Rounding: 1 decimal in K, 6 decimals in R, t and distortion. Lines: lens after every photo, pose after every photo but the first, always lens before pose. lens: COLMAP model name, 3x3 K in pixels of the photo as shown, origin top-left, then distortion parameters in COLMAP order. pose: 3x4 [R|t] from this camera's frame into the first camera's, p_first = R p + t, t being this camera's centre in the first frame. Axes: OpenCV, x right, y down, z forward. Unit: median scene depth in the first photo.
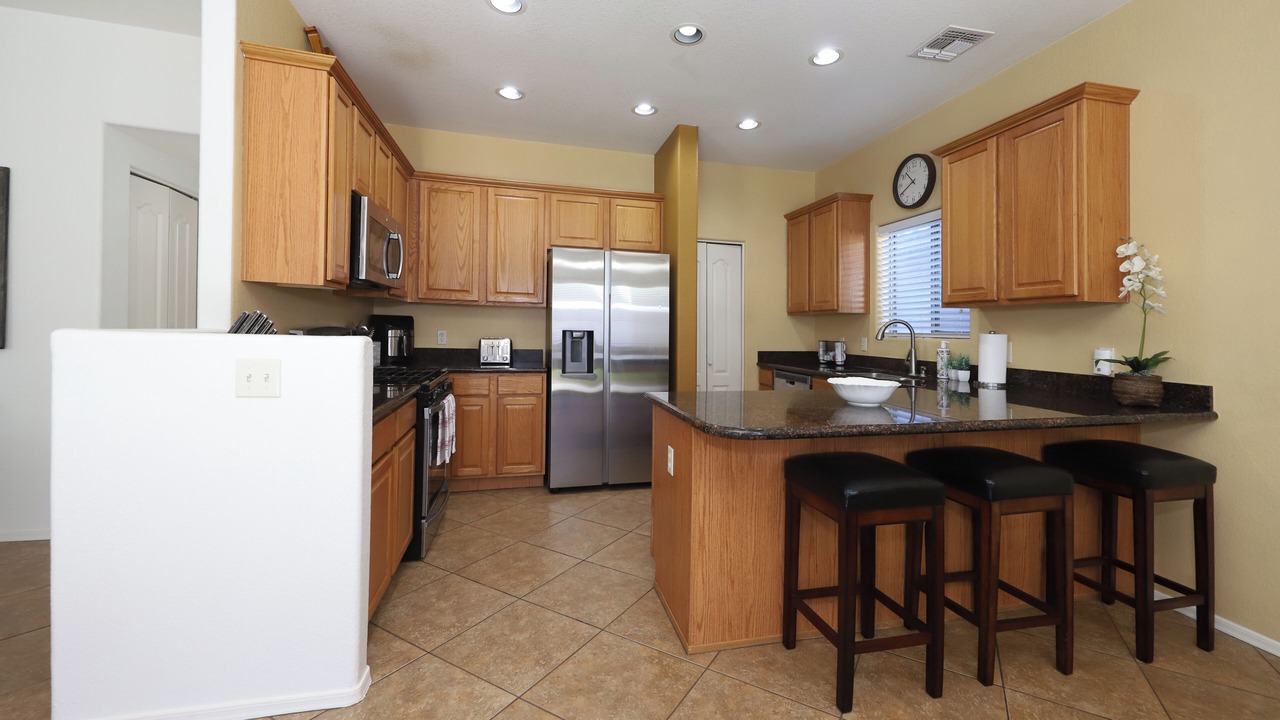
lens RADIAL K [[514.3, 0, 640.5], [0, 514.3, 346.5], [0, 0, 1]] dist [0.123752, -0.000002]
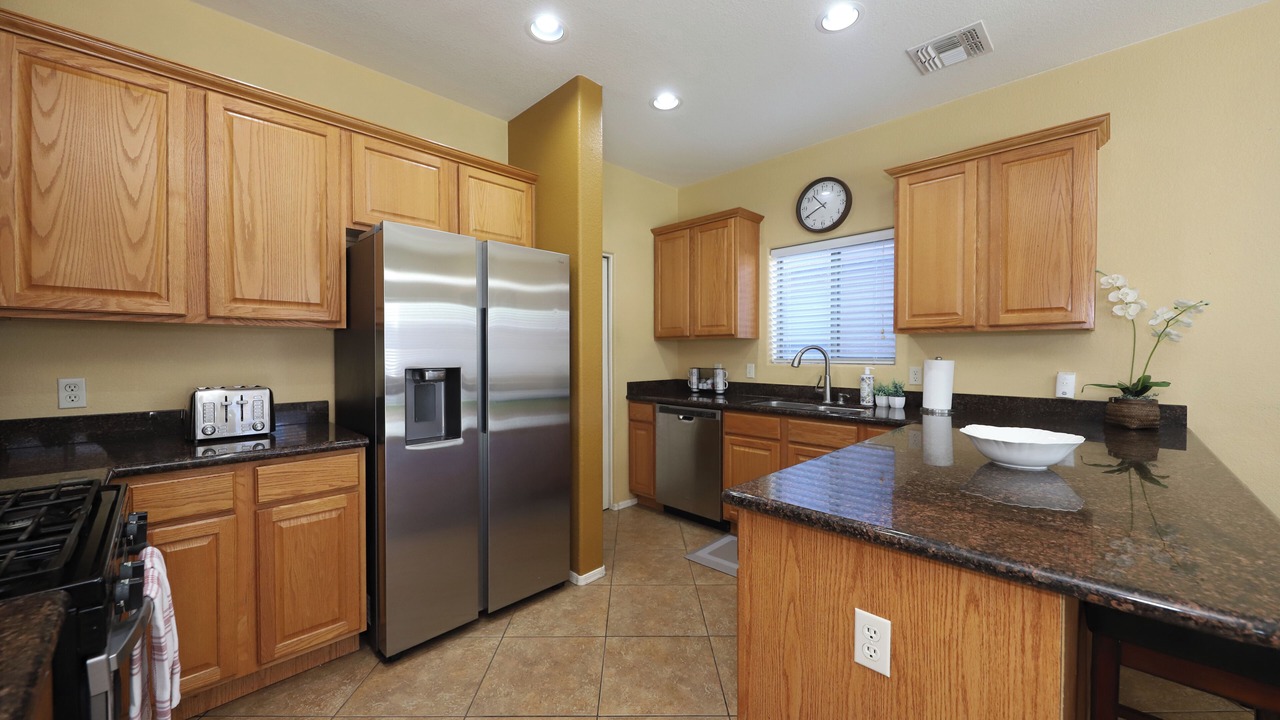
lens RADIAL K [[456.3, 0, 640.0], [0, 456.3, 360.0], [0, 0, 1]] dist [0.014592, -0.000099]
pose [[0.835682, -0.028328, 0.548483, -0.206174], [0.036387, 0.999330, -0.003827, -0.029528], [-0.548007, 0.023156, 0.836153, 0.427679]]
